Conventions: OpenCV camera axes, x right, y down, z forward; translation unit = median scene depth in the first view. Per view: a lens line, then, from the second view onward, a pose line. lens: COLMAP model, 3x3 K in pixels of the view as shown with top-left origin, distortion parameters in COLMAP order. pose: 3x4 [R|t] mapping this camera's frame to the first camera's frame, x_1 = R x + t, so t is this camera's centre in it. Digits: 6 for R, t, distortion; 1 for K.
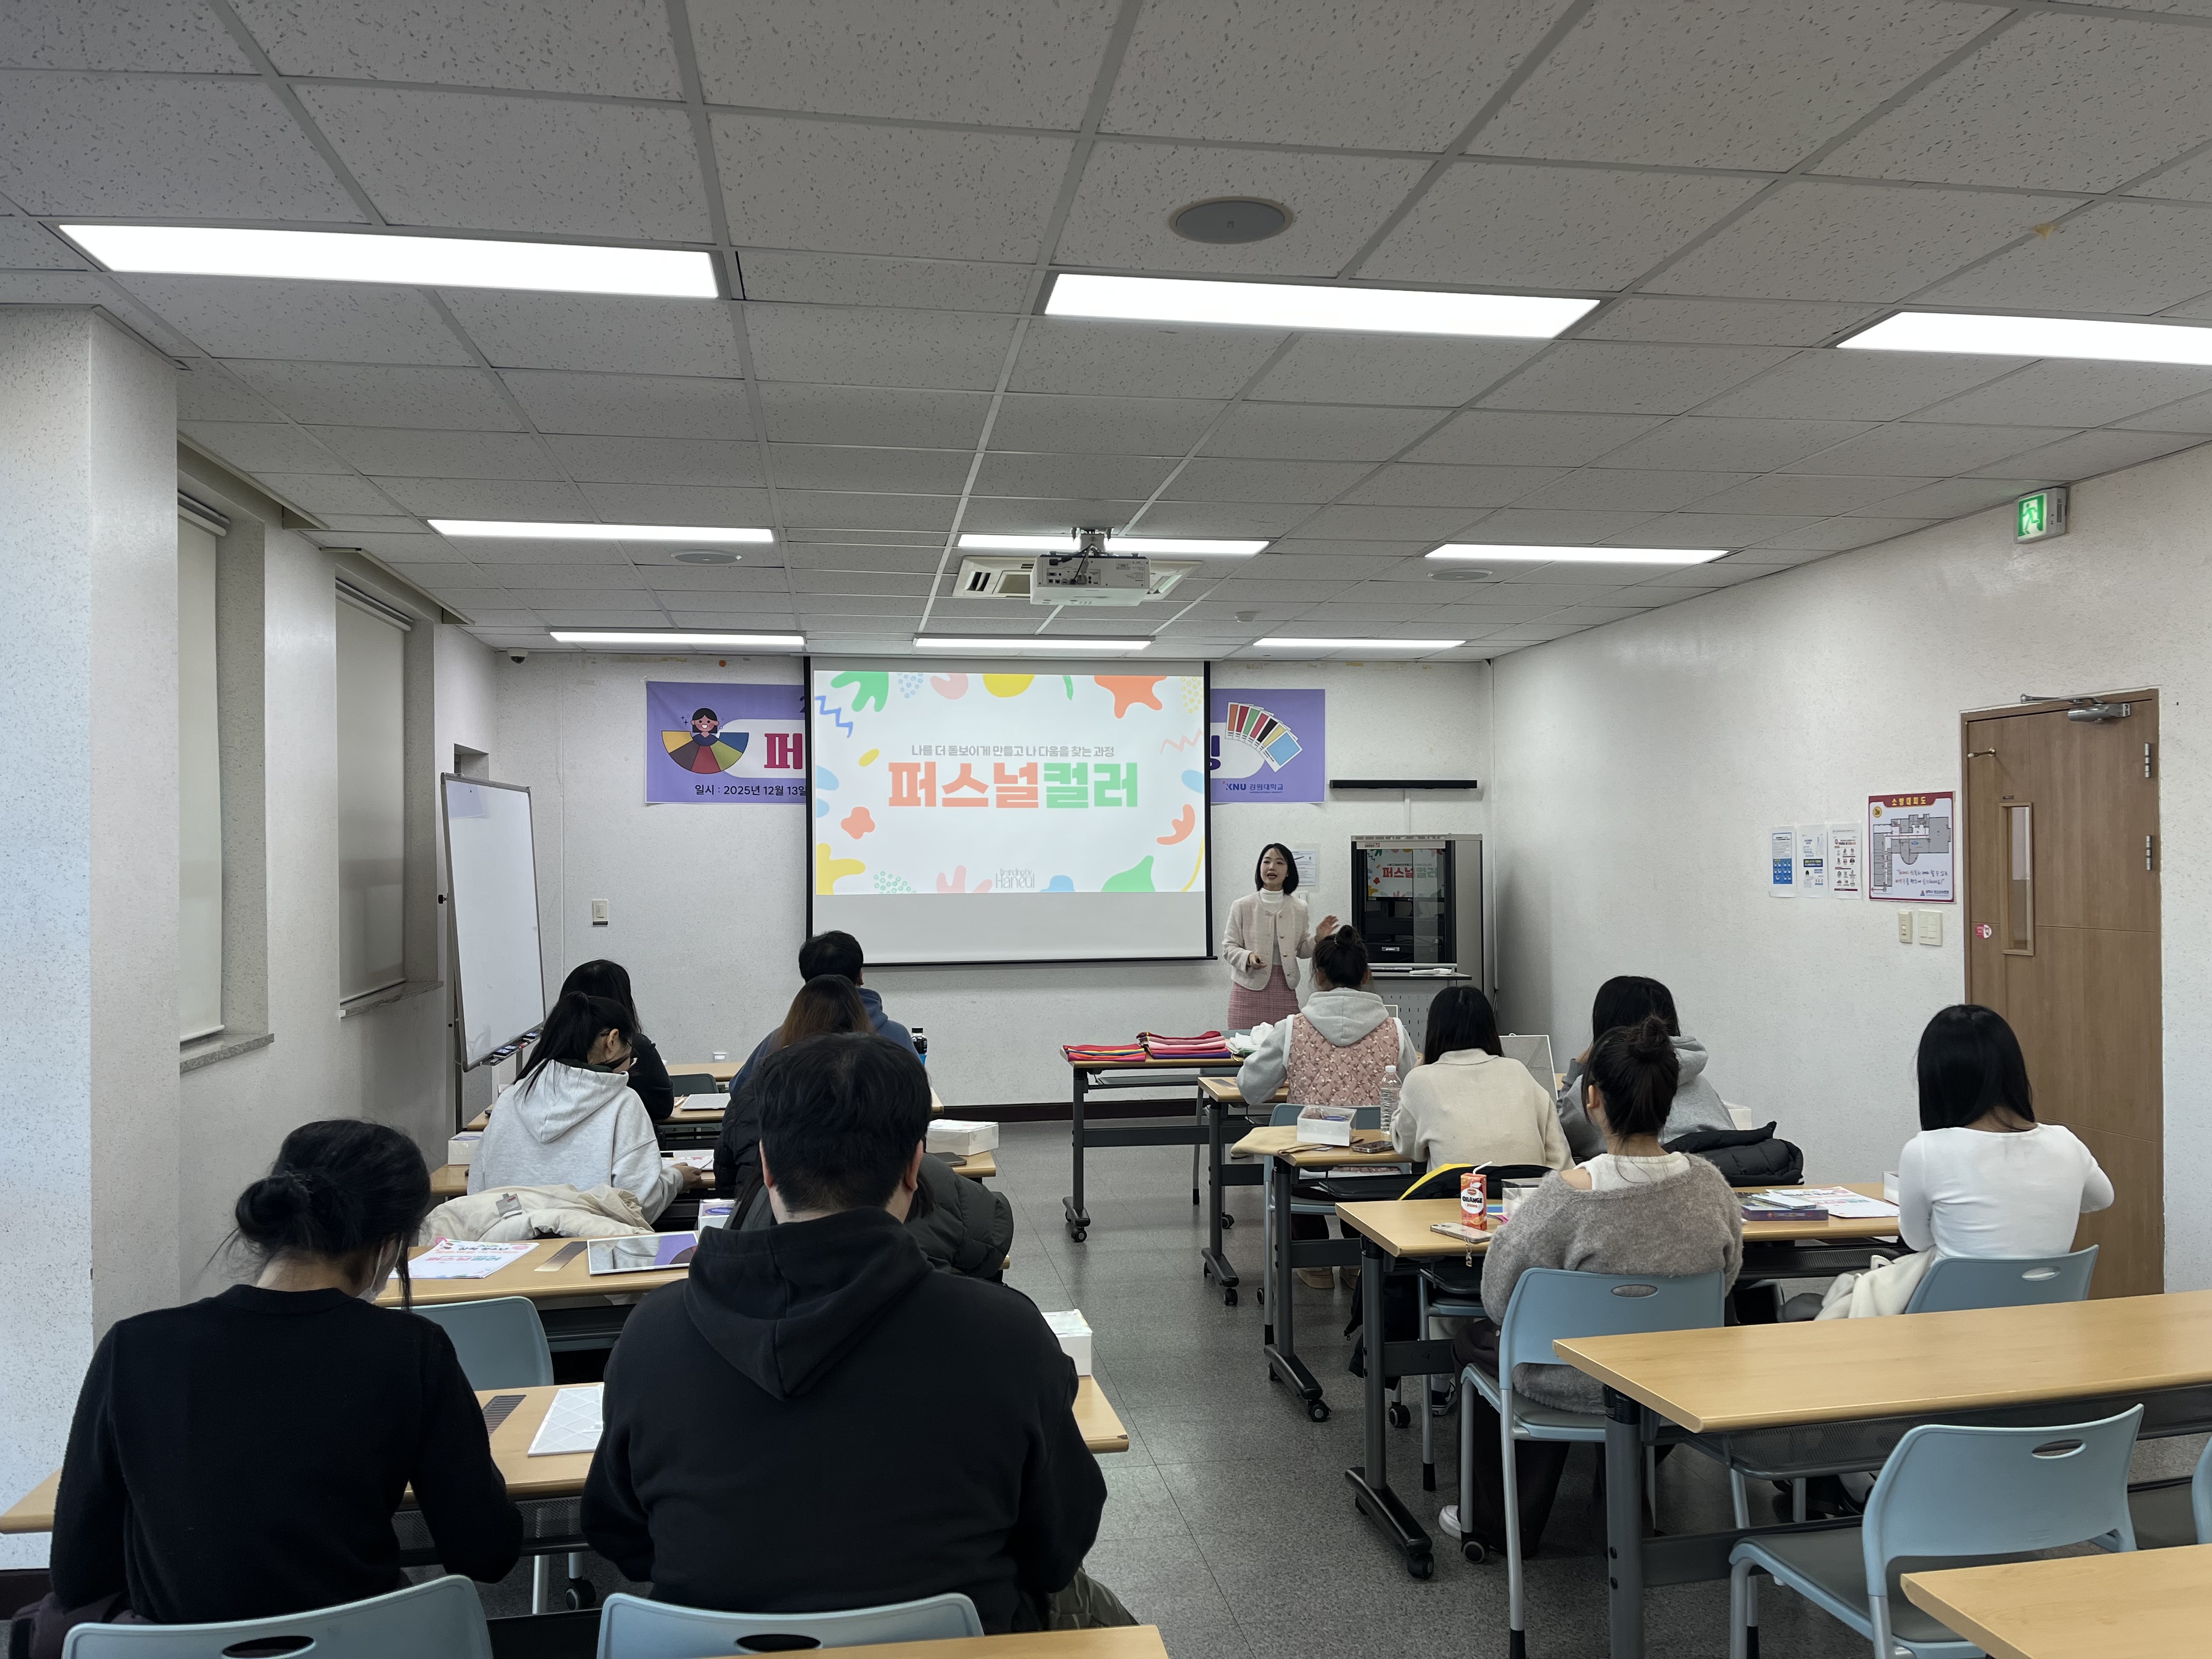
lens RADIAL K [[1653.3, 0, 1113.2], [0, 1653.3, 841.6], [0, 0, 1]] dist [0.031608, -0.005336]
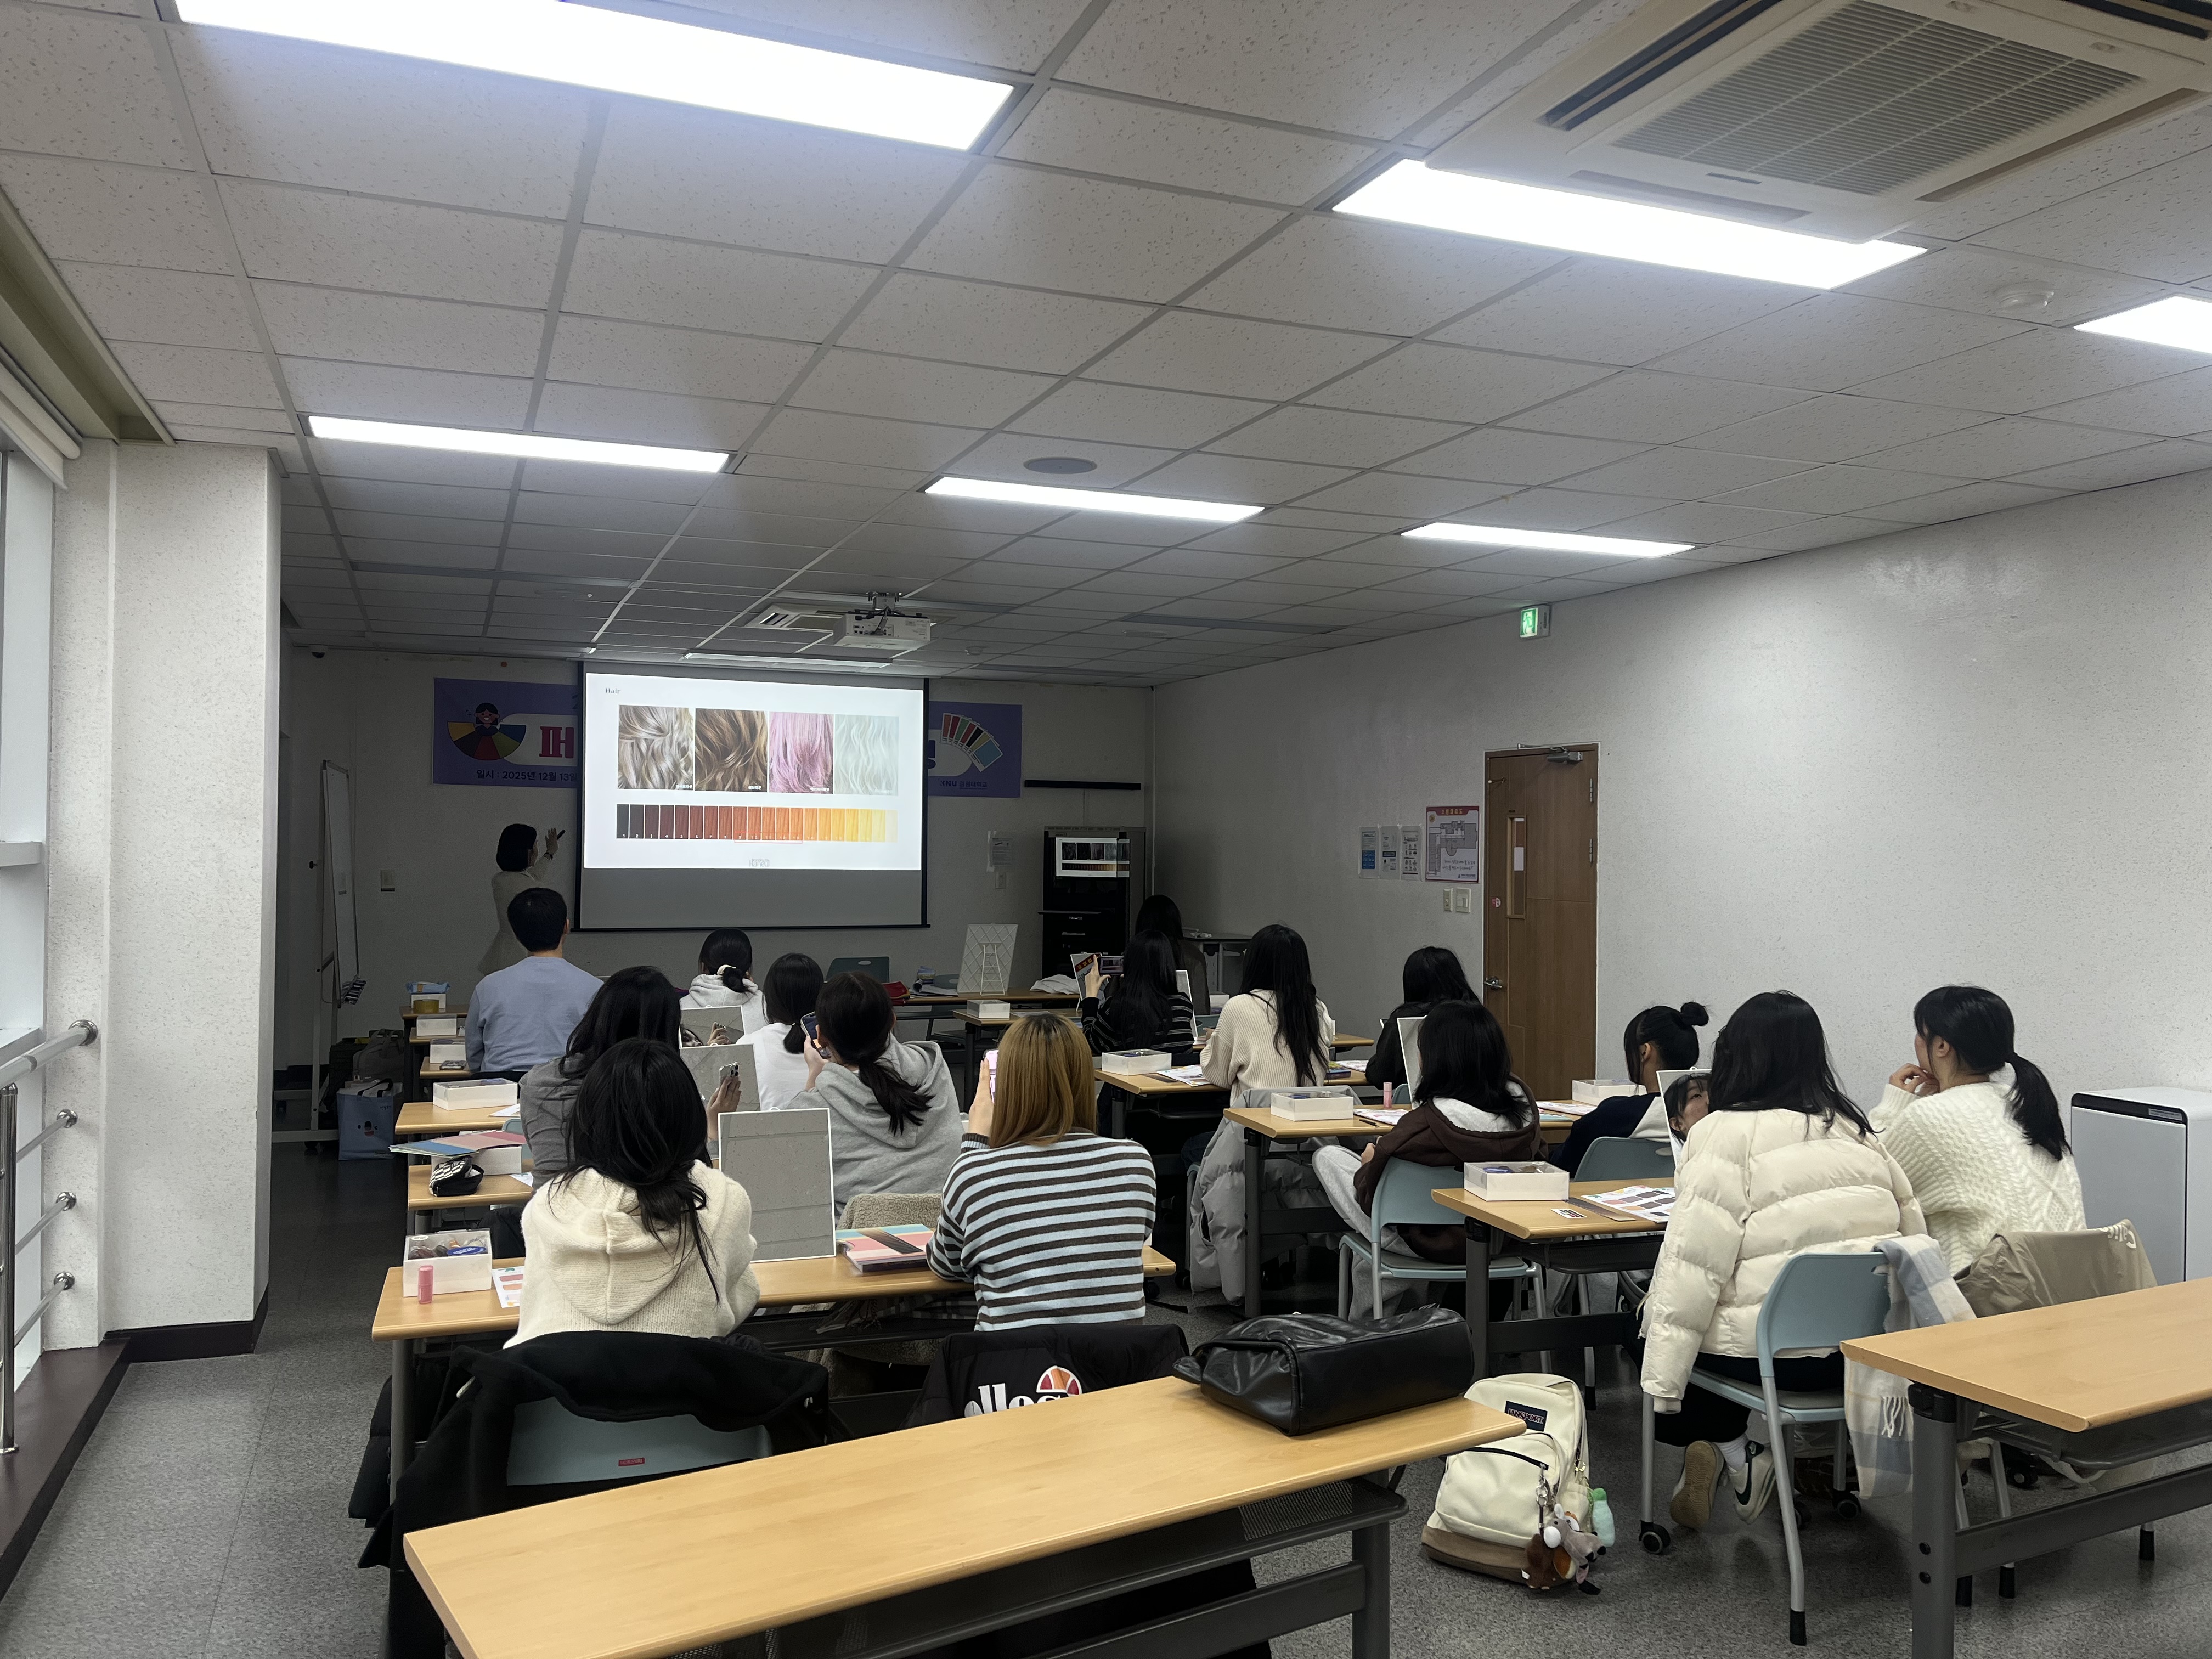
lens RADIAL K [[1653.3, 0, 1108.1], [0, 1653.3, 825.8], [0, 0, 1]] dist [0.031608, -0.005336]
pose [[0.975812, 0.020587, 0.217639, -0.114696], [-0.020403, 0.999787, -0.003091, -0.001669], [-0.217657, -0.001425, 0.976024, -0.311829]]
